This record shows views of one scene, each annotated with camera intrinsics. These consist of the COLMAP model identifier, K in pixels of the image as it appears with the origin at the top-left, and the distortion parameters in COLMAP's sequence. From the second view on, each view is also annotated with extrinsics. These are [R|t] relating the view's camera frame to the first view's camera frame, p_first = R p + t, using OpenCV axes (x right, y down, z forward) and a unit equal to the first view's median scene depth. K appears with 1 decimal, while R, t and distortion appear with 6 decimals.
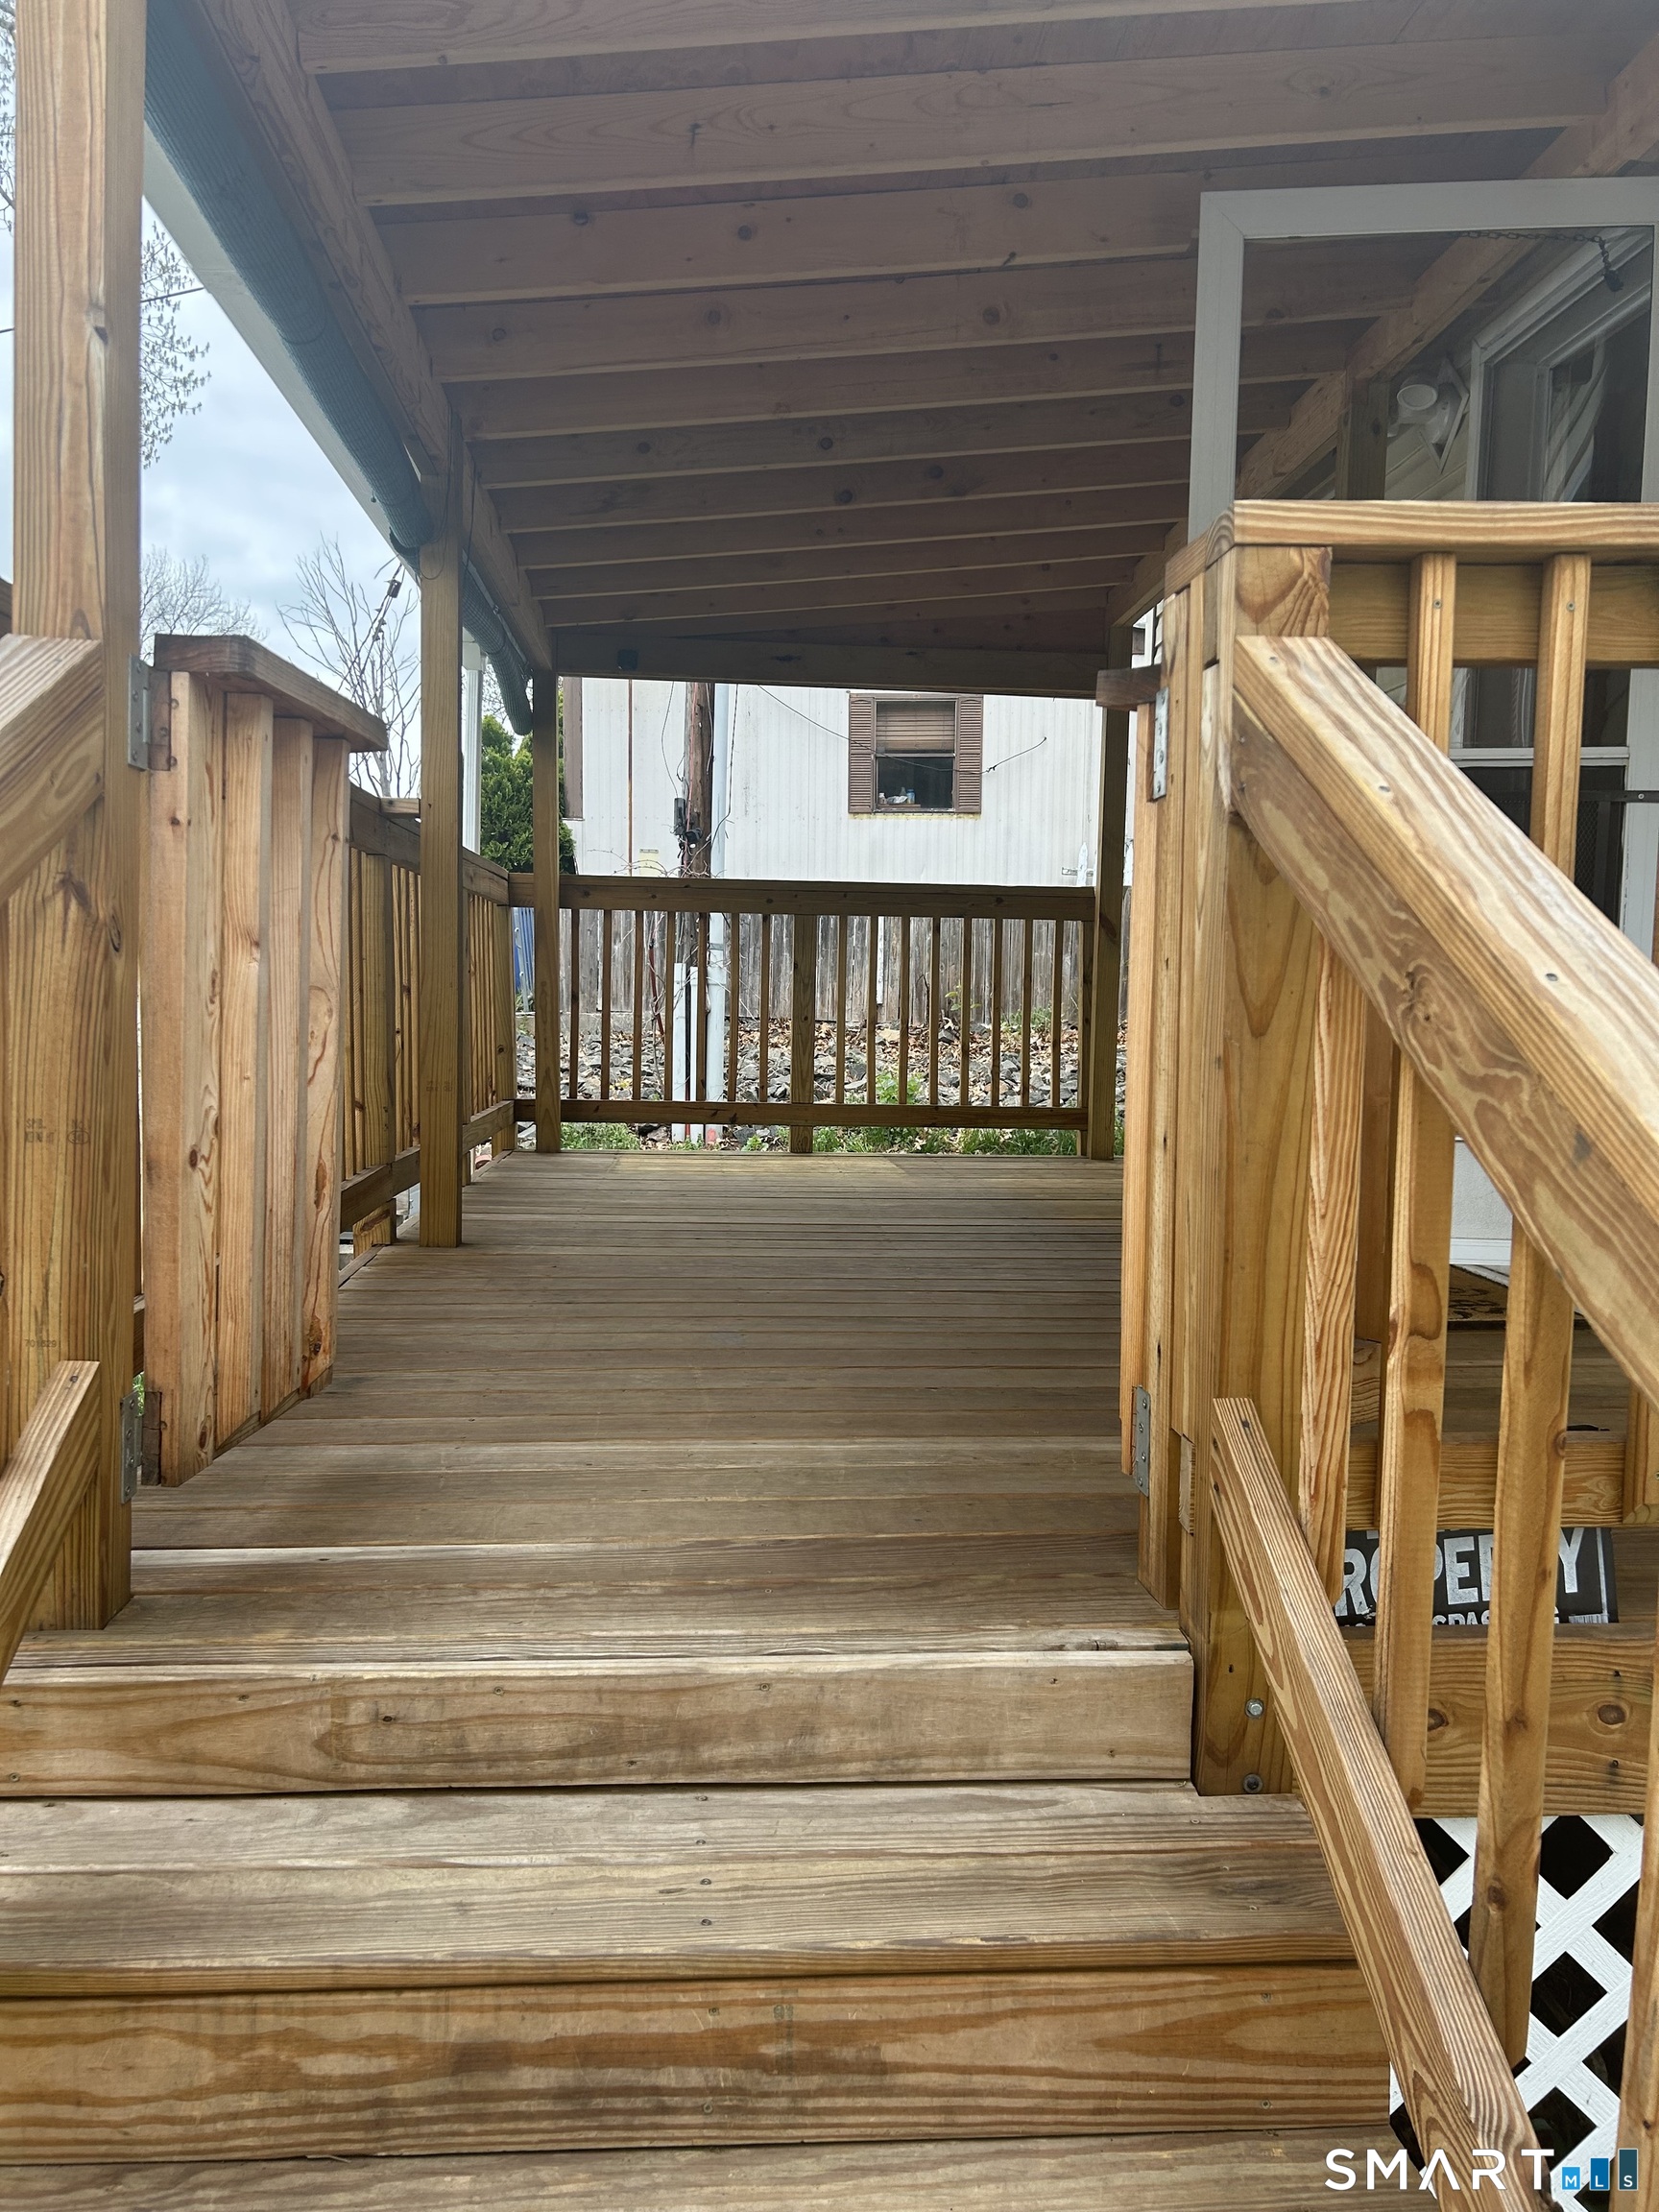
lens RADIAL K [[1675.2, 0, 829.0], [0, 1675.2, 1110.4], [0, 0, 1]] dist [0.050712, -0.047231]
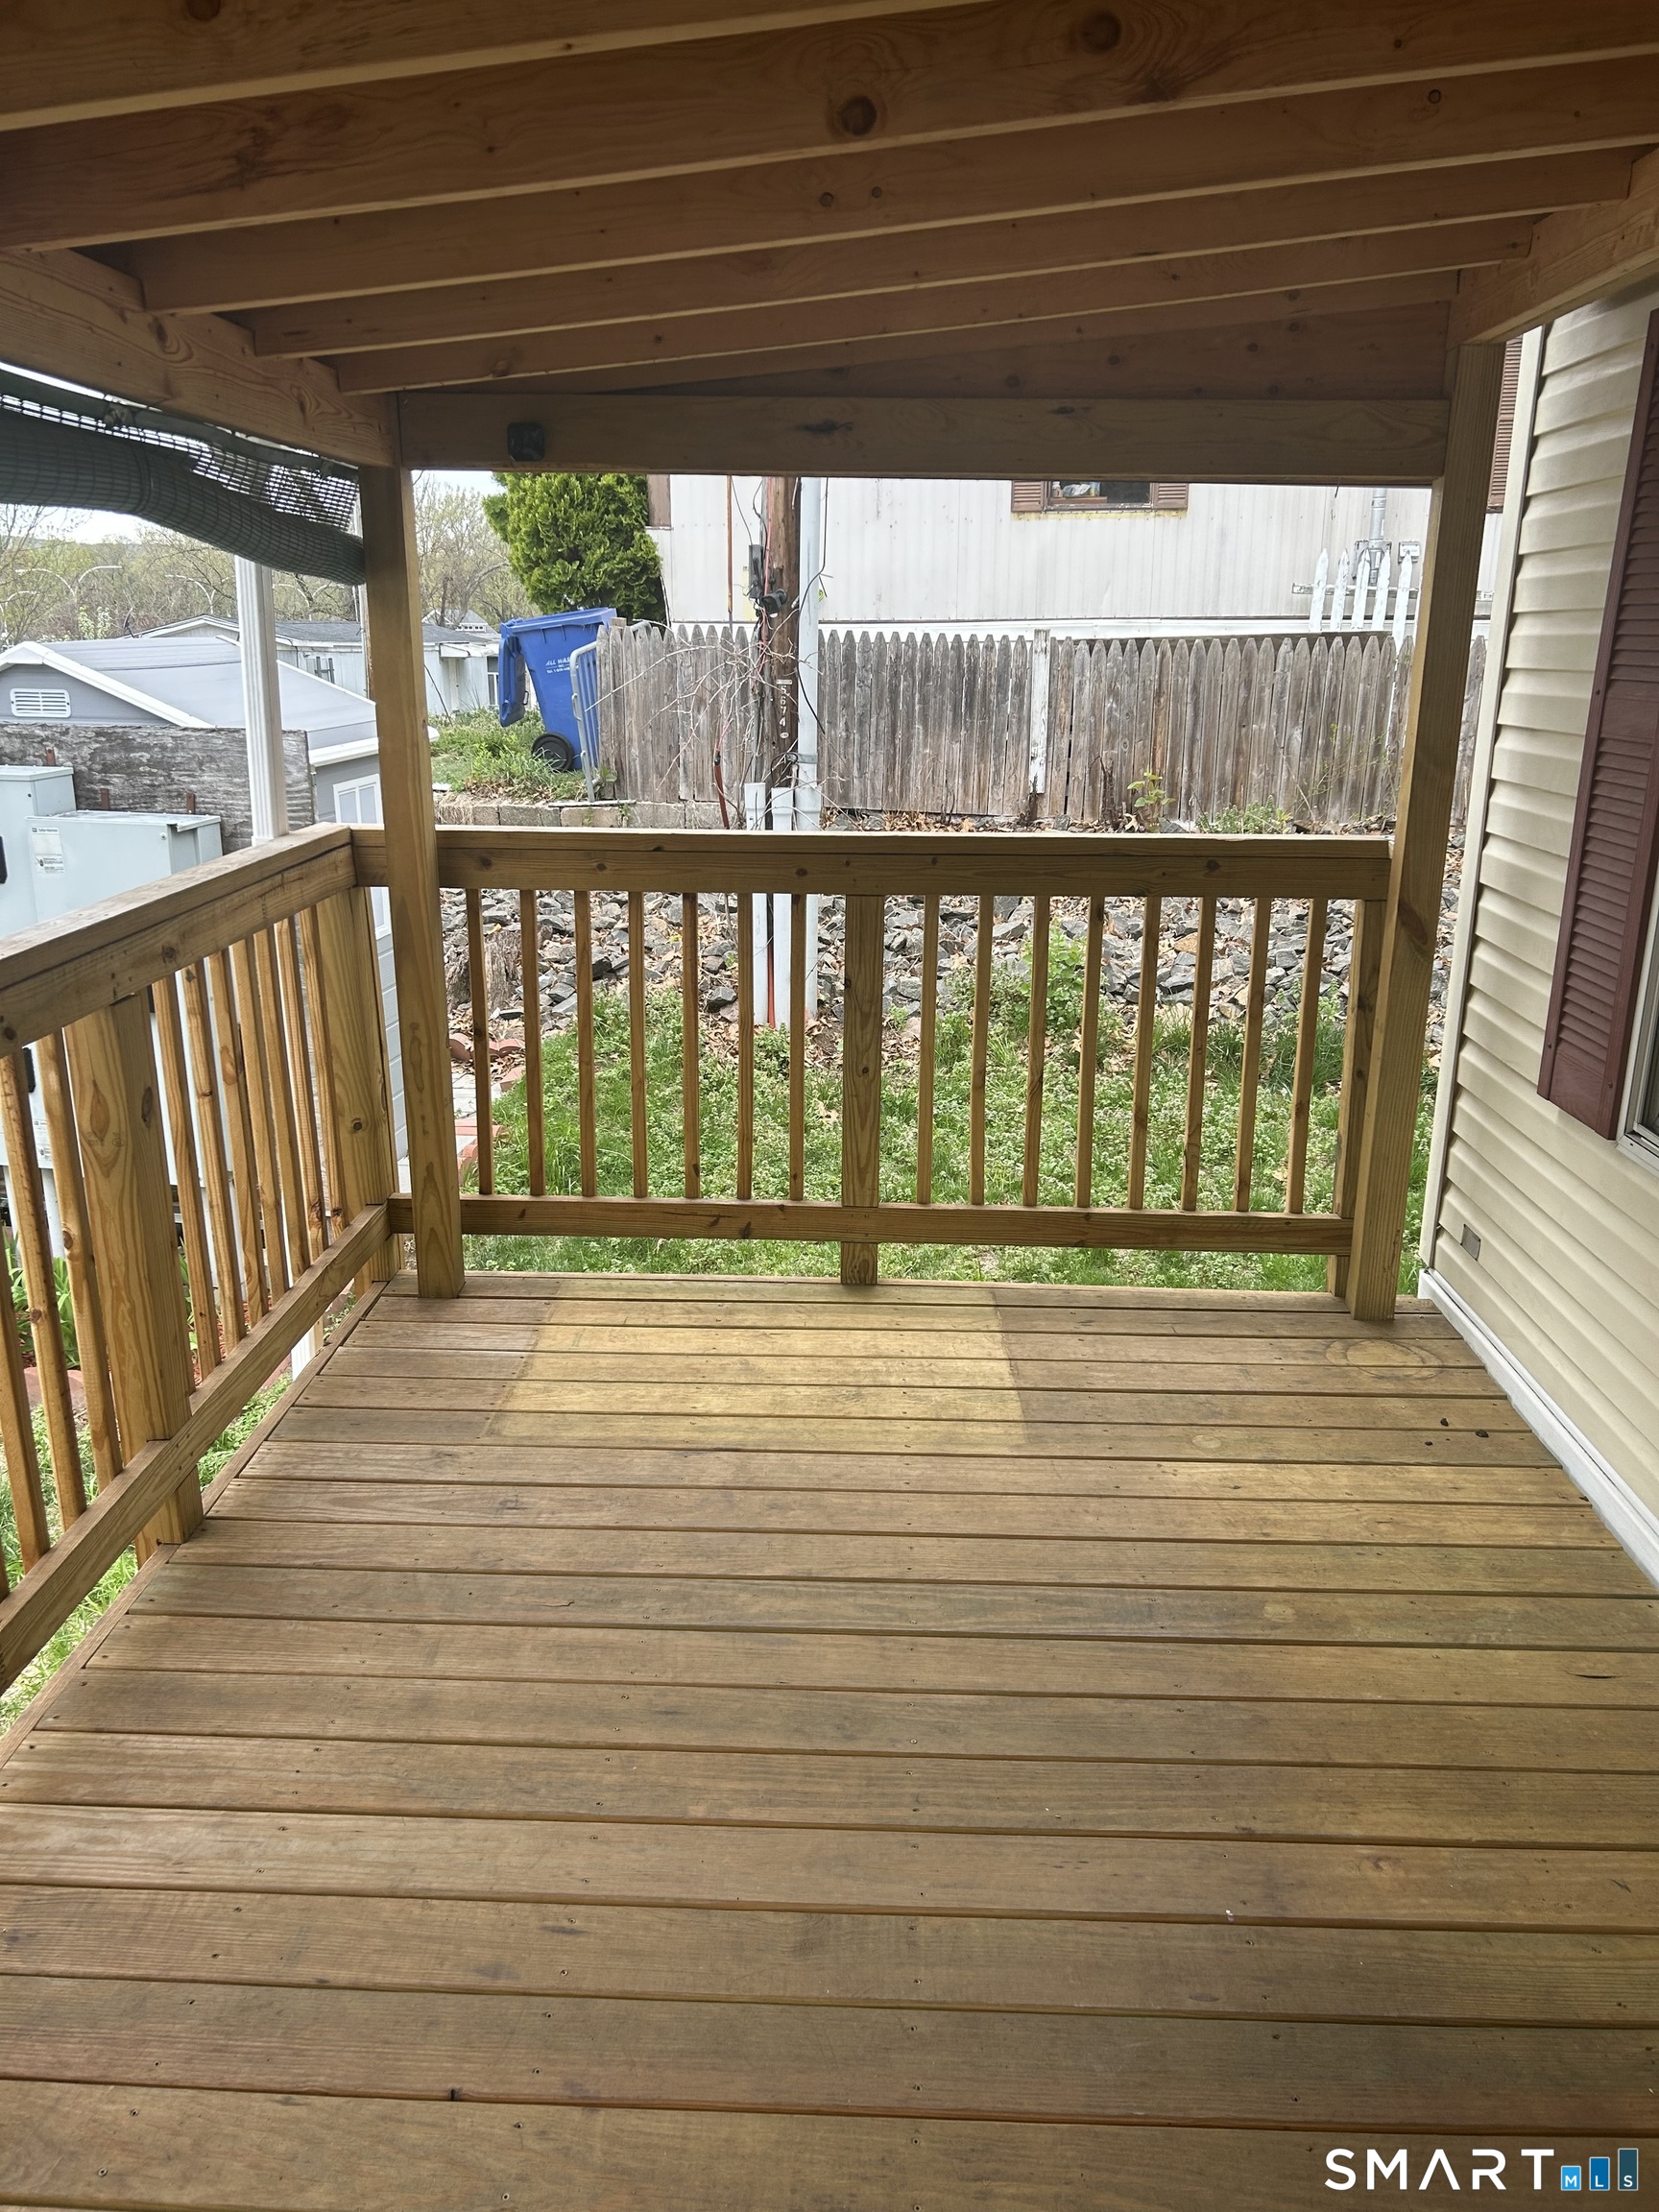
lens RADIAL K [[1675.2, 0, 819.8], [0, 1675.2, 1099.0], [0, 0, 1]] dist [0.050712, -0.047231]
pose [[0.993663, 0.020251, -0.110561, 0.034342], [0.002648, 0.979146, 0.203141, -0.160447], [0.112370, -0.202146, 0.972887, 0.416042]]
